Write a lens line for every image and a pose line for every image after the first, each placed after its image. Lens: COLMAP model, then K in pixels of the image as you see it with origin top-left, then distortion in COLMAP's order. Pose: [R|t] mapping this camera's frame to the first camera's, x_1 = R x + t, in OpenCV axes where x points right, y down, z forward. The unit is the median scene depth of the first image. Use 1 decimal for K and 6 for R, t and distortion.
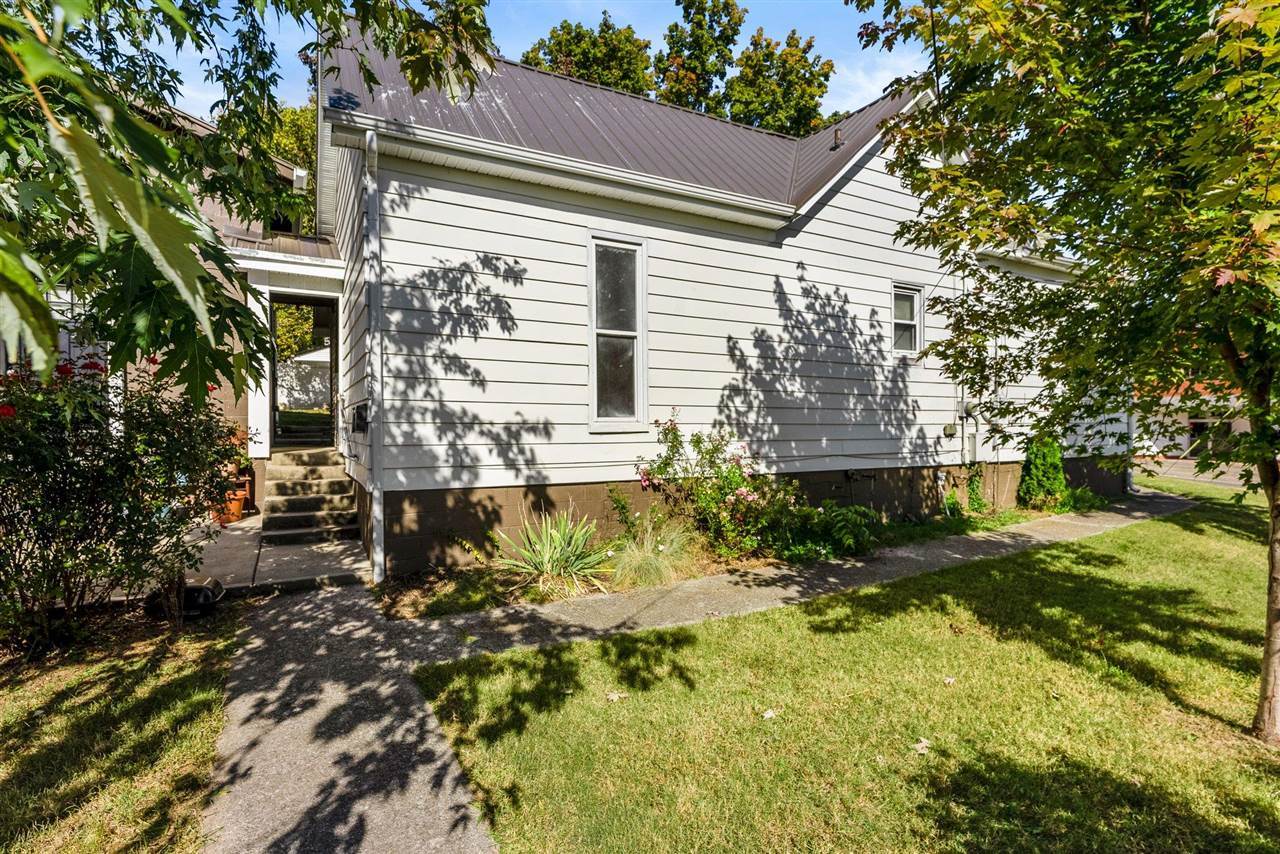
lens RADIAL K [[612.3, 0, 640.0], [0, 612.3, 427.0], [0, 0, 1]] dist [0.000854, -0.000001]
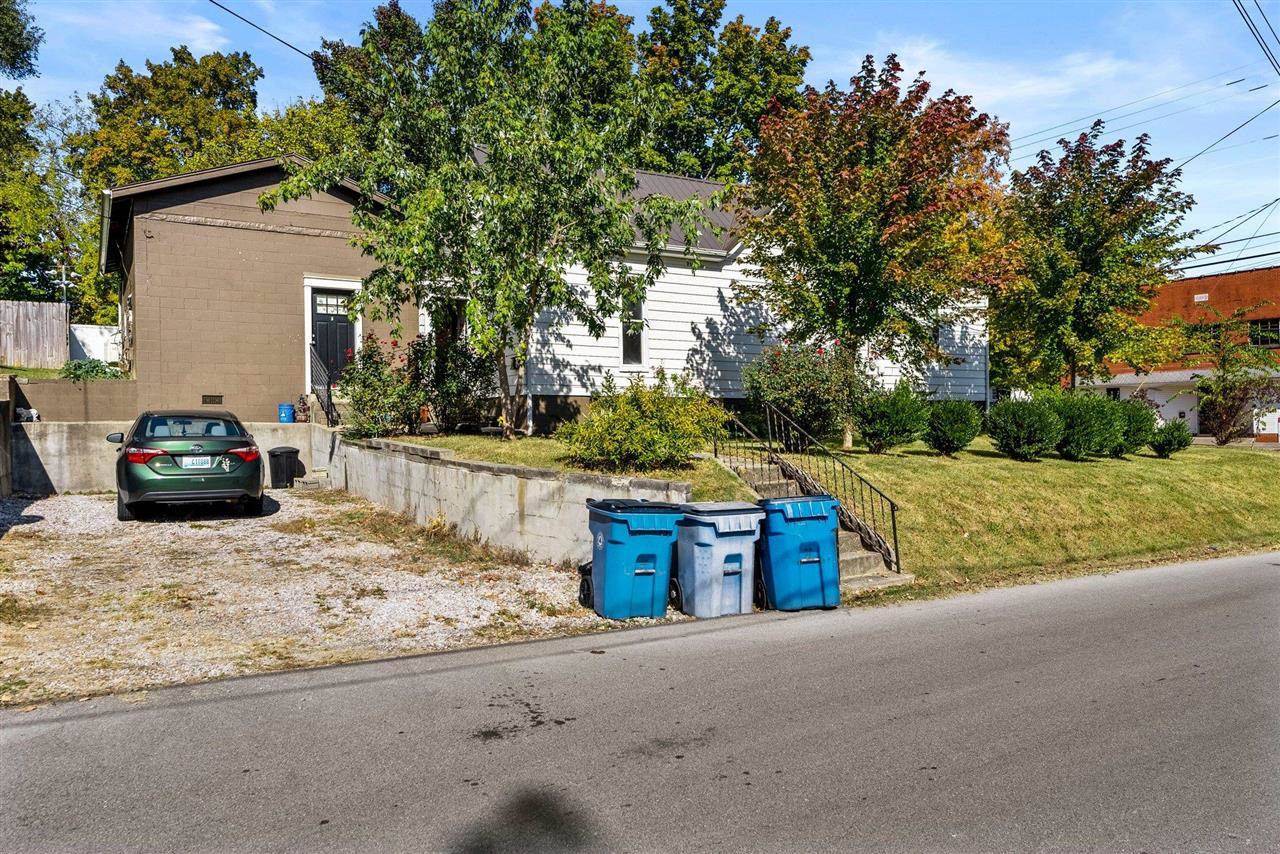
lens RADIAL K [[918.5, 0, 640.0], [0, 918.5, 427.0], [0, 0, 1]] dist [-0.000303, 0.000924]
pose [[0.999305, -0.006452, 0.036703, -0.108427], [0.006781, 0.999938, -0.008848, 0.183060], [-0.036644, 0.009091, 0.999287, -1.675033]]
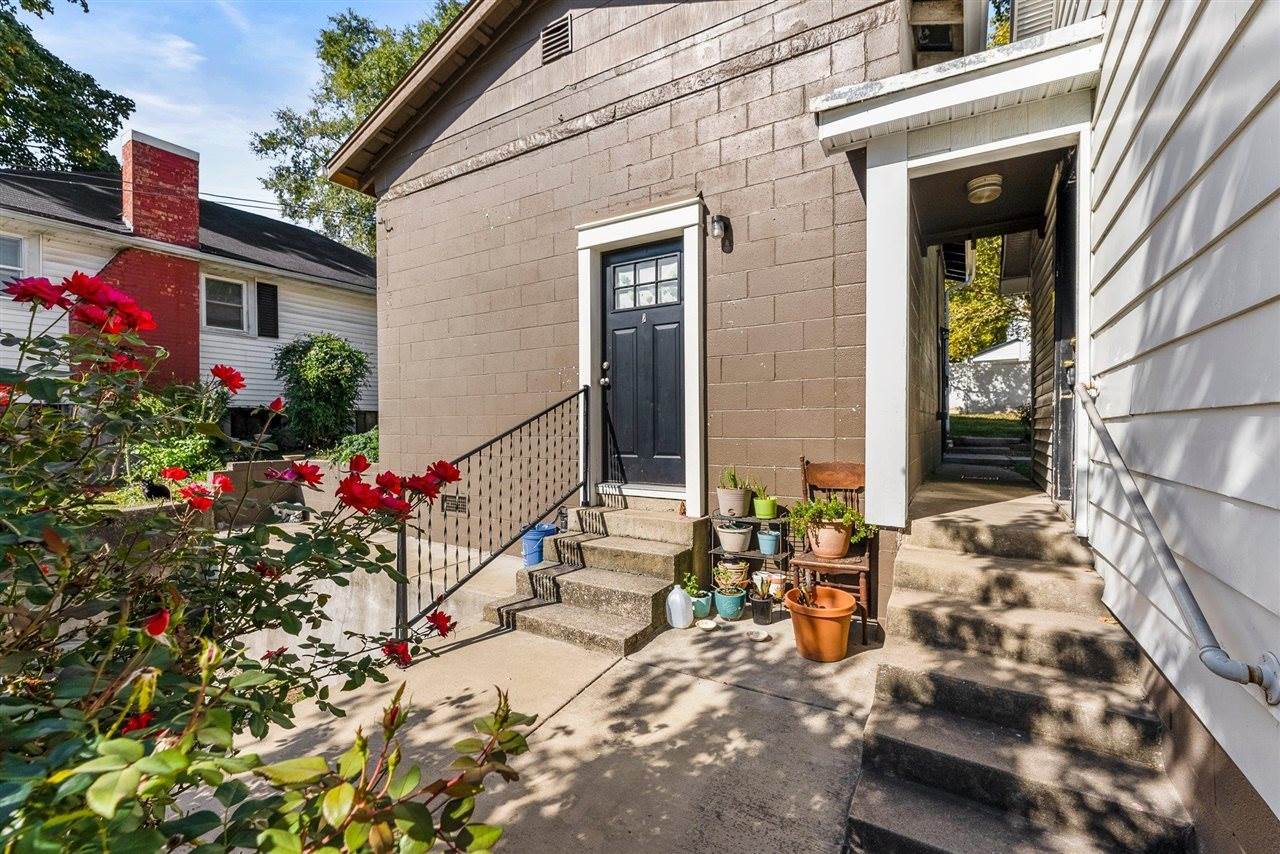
lens RADIAL K [[537.7, 0, 640.0], [0, 537.7, 427.0], [0, 0, 1]] dist [0.016146, 0.000066]
pose [[0.482688, 0.002687, -0.875788, -0.356937], [-0.002301, 0.999996, 0.001800, -0.031710], [0.875790, 0.001146, 0.482692, 0.653221]]
